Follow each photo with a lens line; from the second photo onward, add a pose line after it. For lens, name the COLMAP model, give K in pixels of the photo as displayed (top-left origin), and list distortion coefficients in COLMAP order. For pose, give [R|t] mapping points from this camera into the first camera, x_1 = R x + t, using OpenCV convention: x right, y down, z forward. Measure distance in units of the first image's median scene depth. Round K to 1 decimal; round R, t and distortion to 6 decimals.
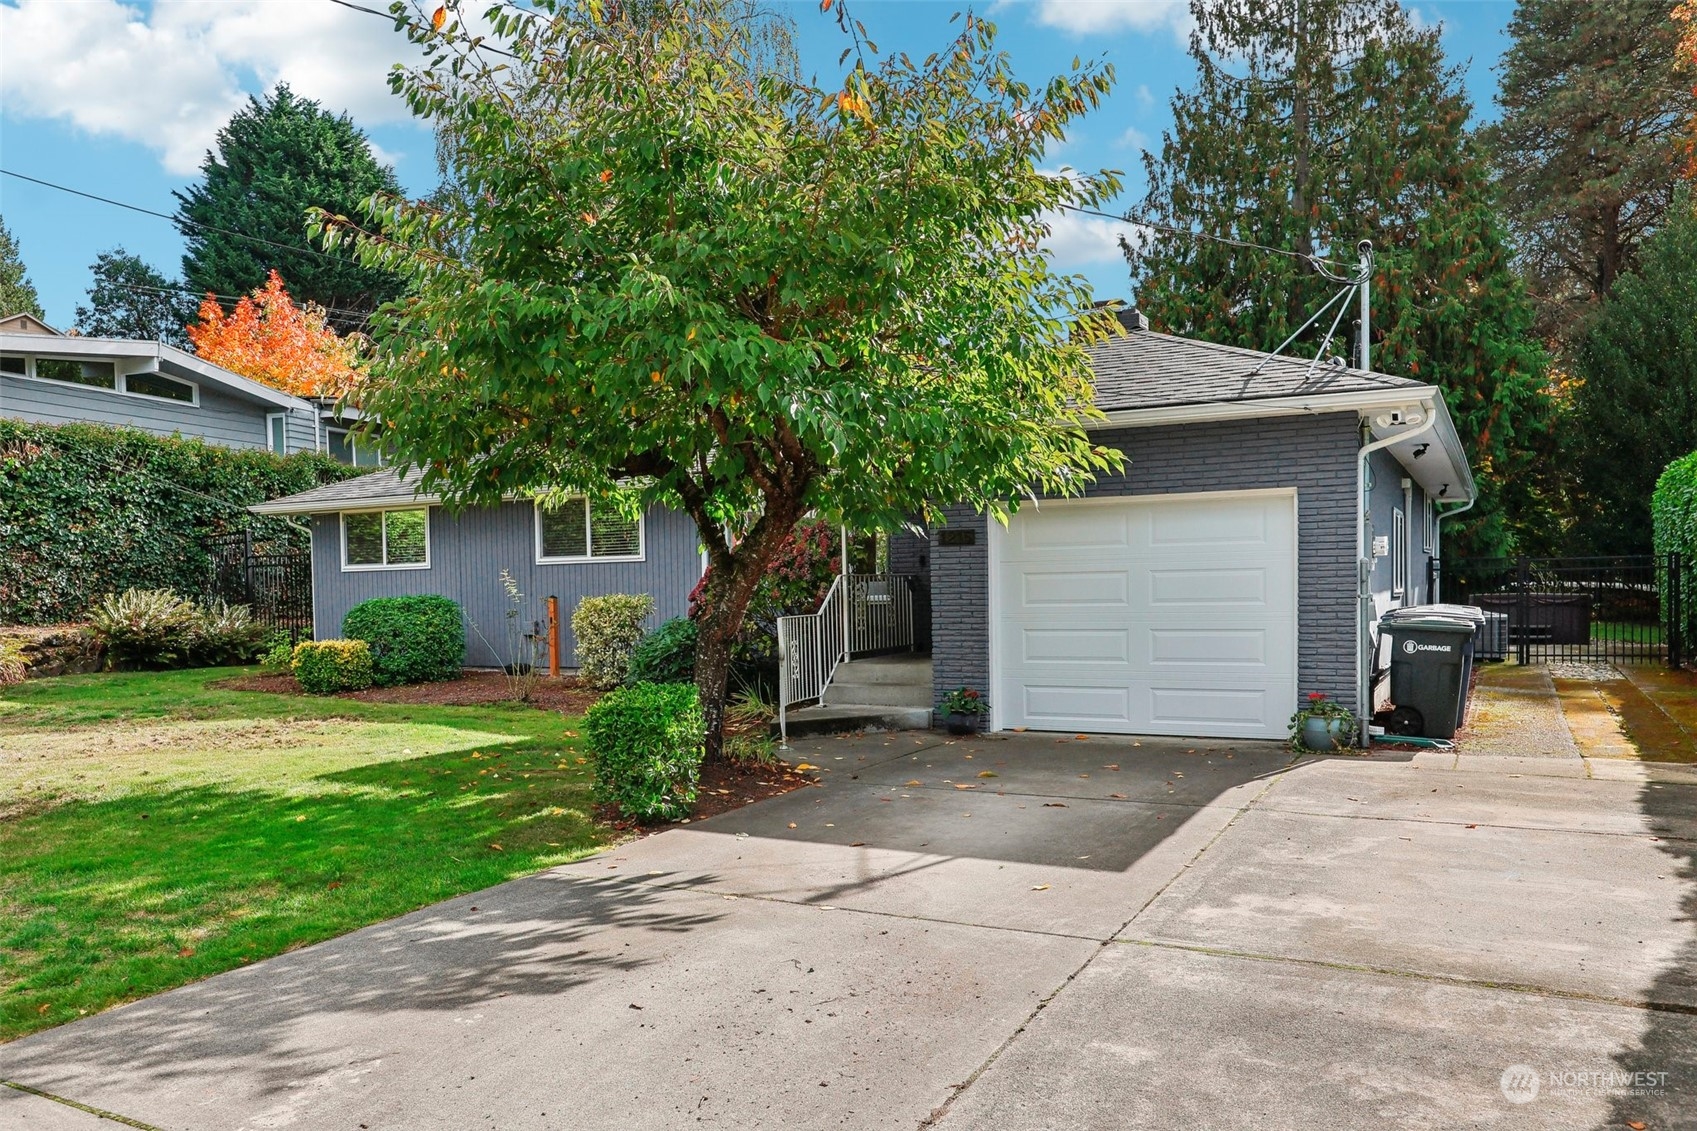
lens RADIAL K [[1261.9, 0, 847.9], [0, 1261.9, 643.3], [0, 0, 1]] dist [0.001186, 0.002403]
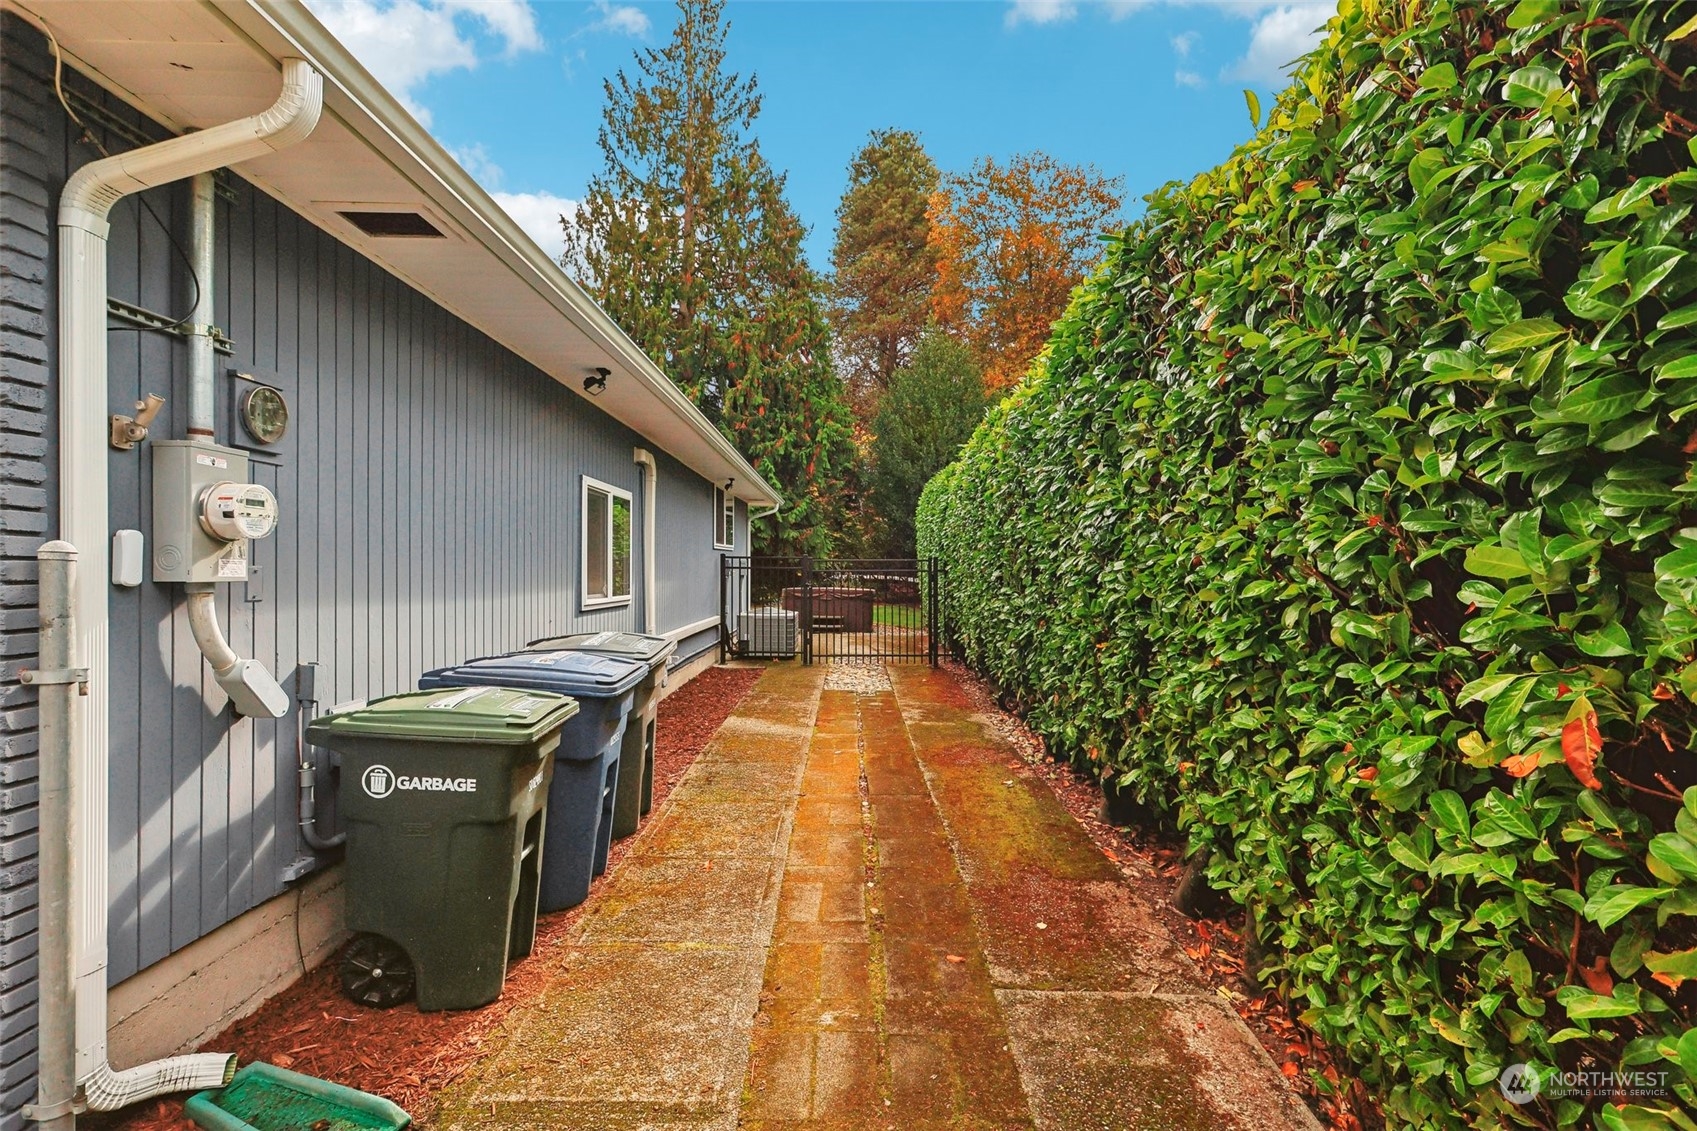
lens RADIAL K [[785.9, 0, 854.6], [0, 785.9, 568.0], [0, 0, 1]] dist [-0.001699, -0.000567]
pose [[0.883147, 0.022206, 0.468571, 0.136626], [-0.000054, 0.998884, -0.047237, -0.014976], [-0.469097, 0.041692, 0.882162, 0.213943]]
